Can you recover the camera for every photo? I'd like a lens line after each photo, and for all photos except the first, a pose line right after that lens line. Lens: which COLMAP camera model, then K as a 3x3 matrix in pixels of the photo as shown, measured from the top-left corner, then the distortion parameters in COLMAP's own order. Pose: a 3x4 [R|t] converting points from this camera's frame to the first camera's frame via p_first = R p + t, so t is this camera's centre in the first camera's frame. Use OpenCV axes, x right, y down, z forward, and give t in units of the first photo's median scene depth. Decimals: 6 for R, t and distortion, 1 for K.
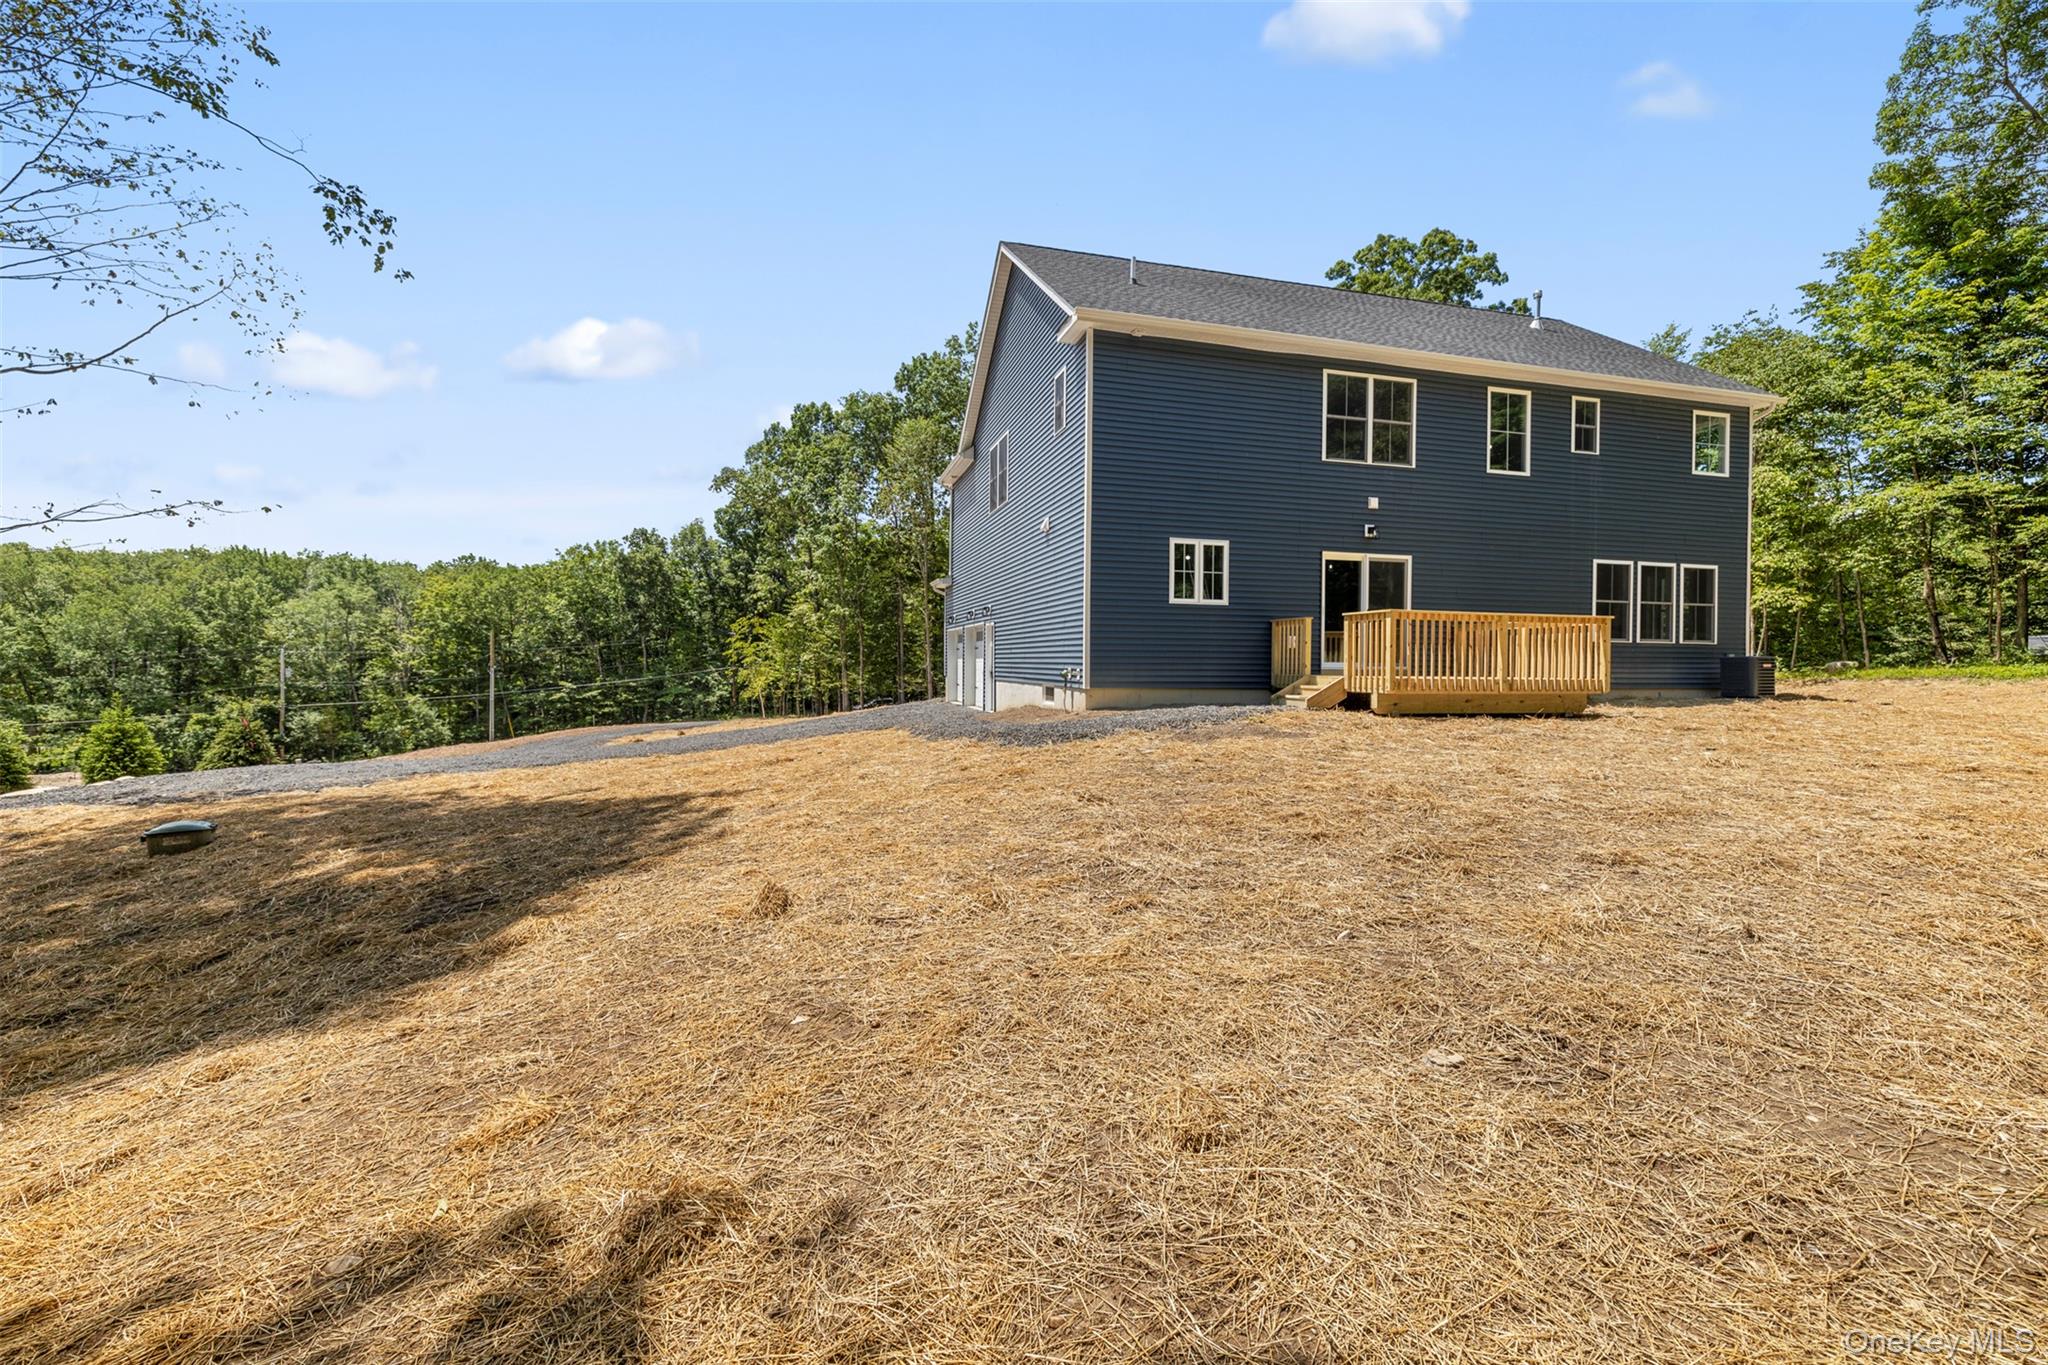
lens RADIAL K [[864.9, 0, 1028.9], [0, 864.9, 653.6], [0, 0, 1]] dist [-0.000111, 0.000064]
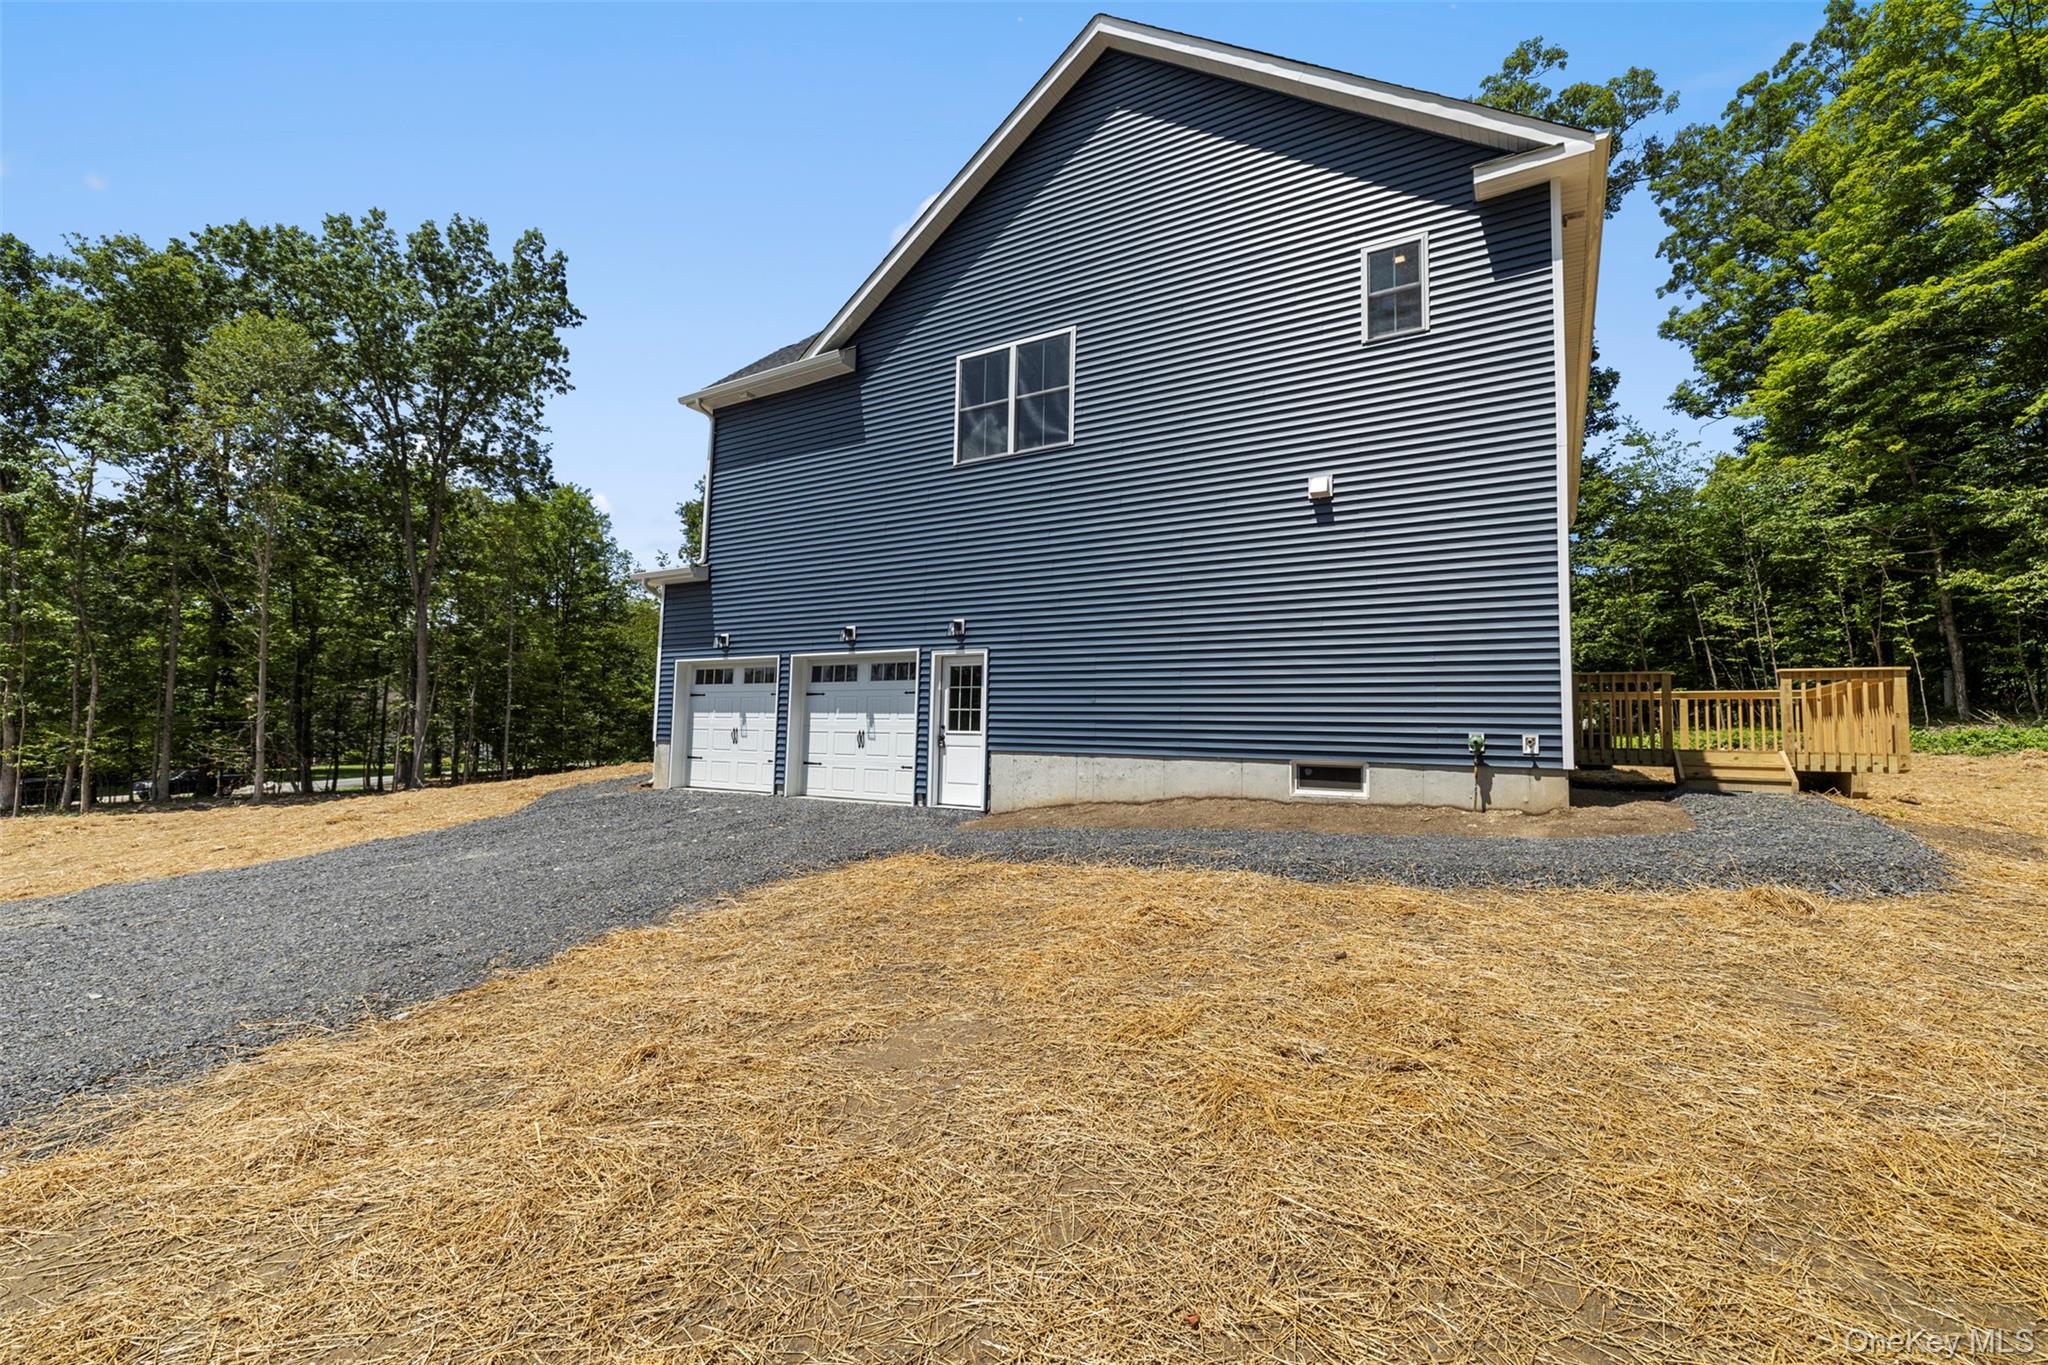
lens RADIAL K [[864.9, 0, 1028.9], [0, 864.9, 653.6], [0, 0, 1]] dist [-0.000111, 0.000064]
pose [[0.720876, 0.078127, 0.688646, -0.146589], [-0.024327, 0.995866, -0.087516, 0.005571], [-0.692637, 0.046335, 0.719797, 0.204351]]
